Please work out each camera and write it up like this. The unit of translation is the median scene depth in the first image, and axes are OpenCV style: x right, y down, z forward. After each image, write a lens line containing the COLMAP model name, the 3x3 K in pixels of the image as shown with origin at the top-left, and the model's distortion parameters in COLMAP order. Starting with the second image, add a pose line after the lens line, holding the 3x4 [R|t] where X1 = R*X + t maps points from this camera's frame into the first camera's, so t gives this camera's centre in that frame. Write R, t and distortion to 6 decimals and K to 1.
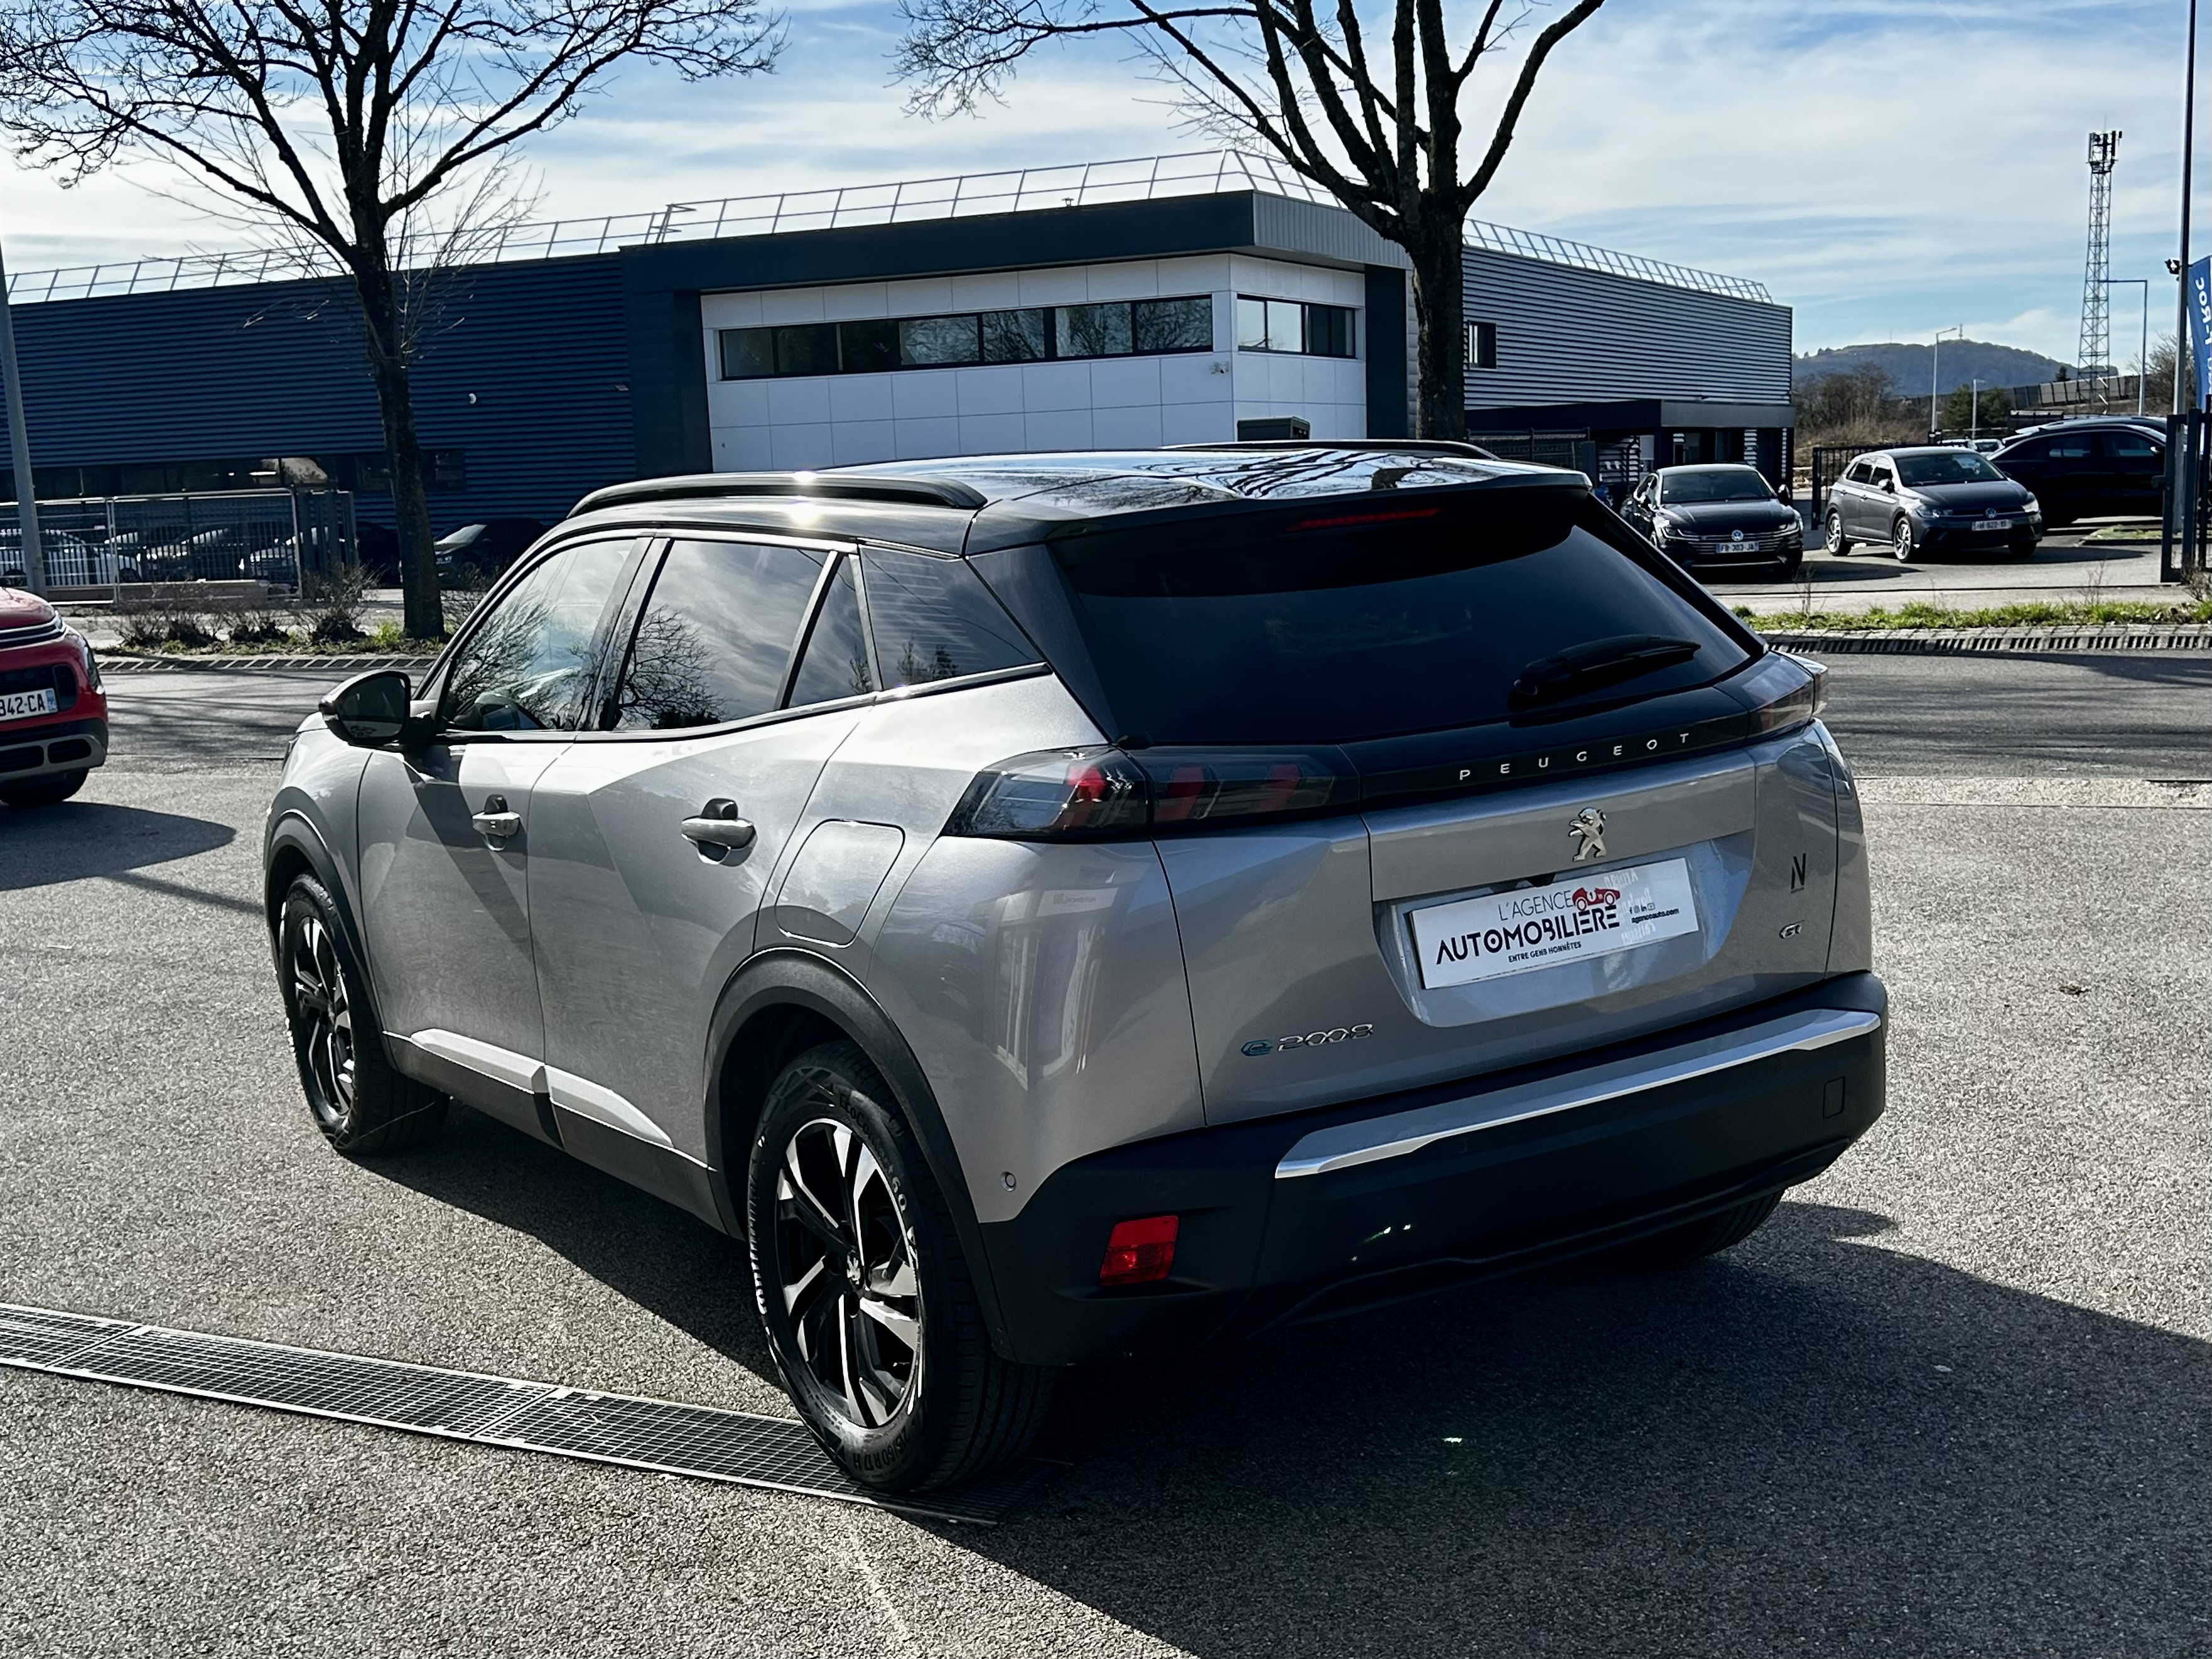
lens RADIAL K [[2559.3, 0, 1116.6], [0, 2559.3, 899.6], [0, 0, 1]] dist [0.096674, -0.169024]
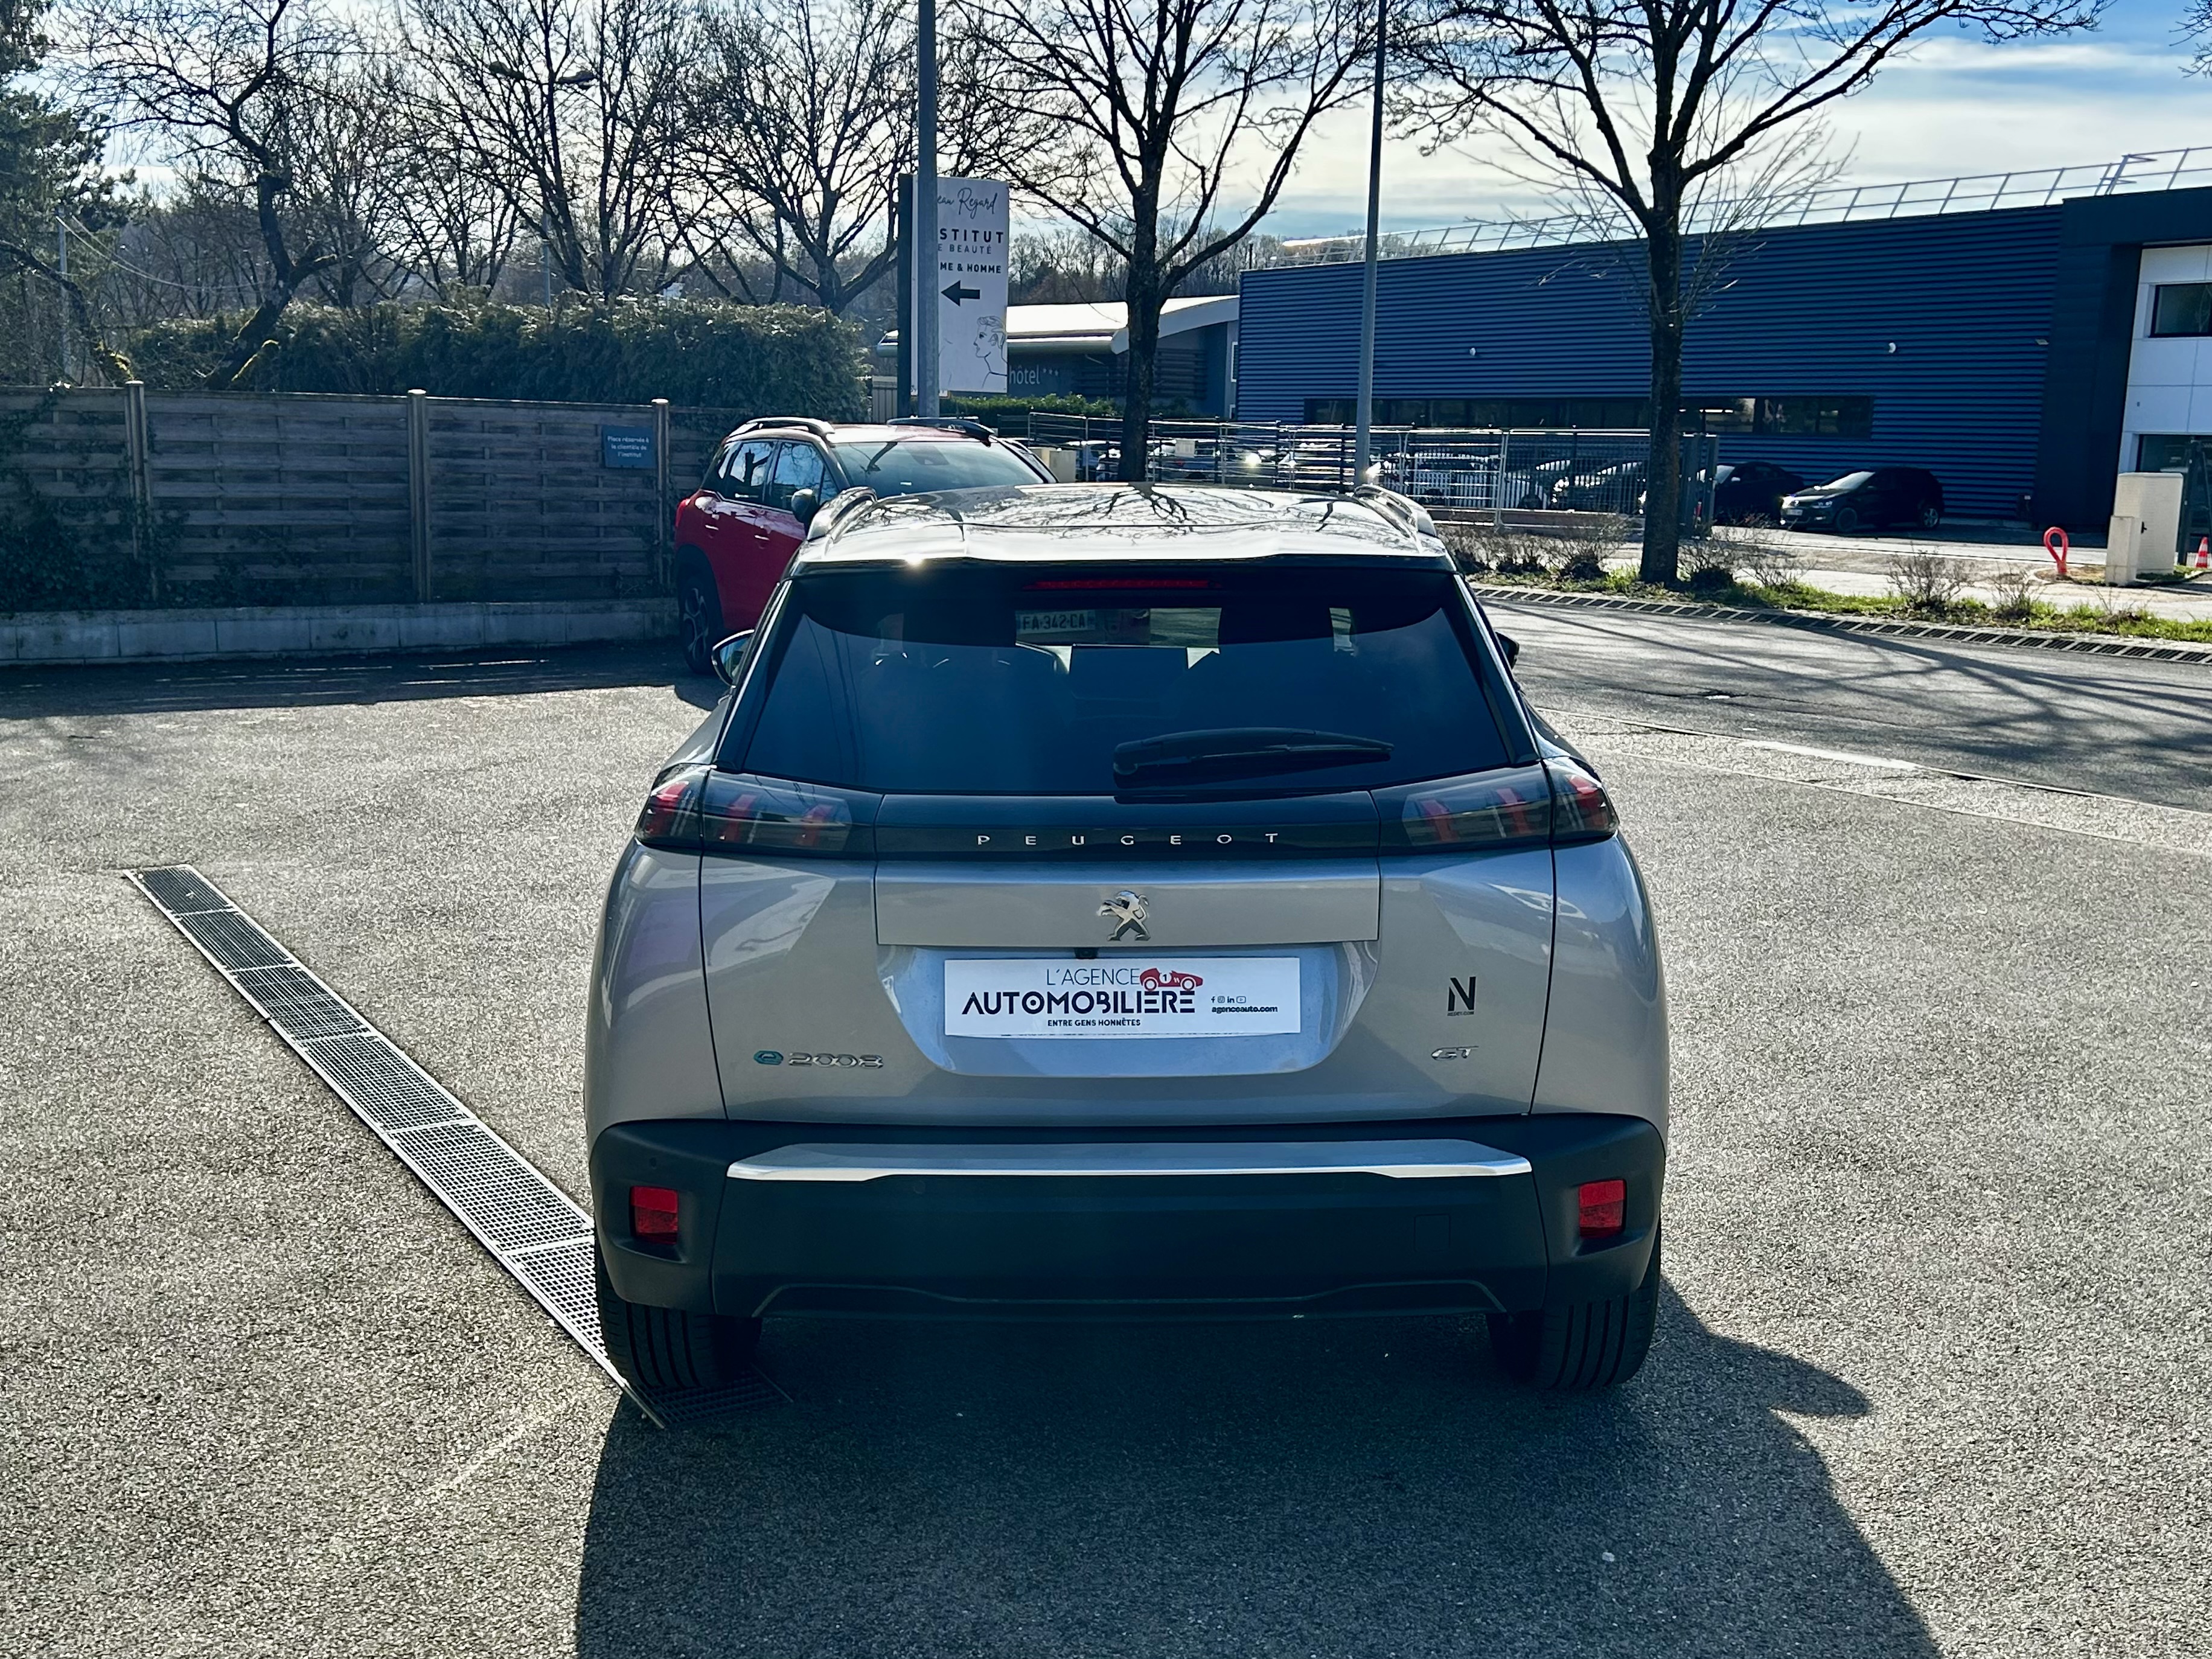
lens RADIAL K [[2494.5, 0, 1098.4], [0, 2494.5, 869.3], [0, 0, 1]] dist [0.025003, -0.032230]
pose [[0.830150, 0.152452, -0.536292, 0.107134], [-0.142578, 0.987955, 0.060144, -0.015493], [0.539001, 0.026535, 0.841887, 0.025463]]
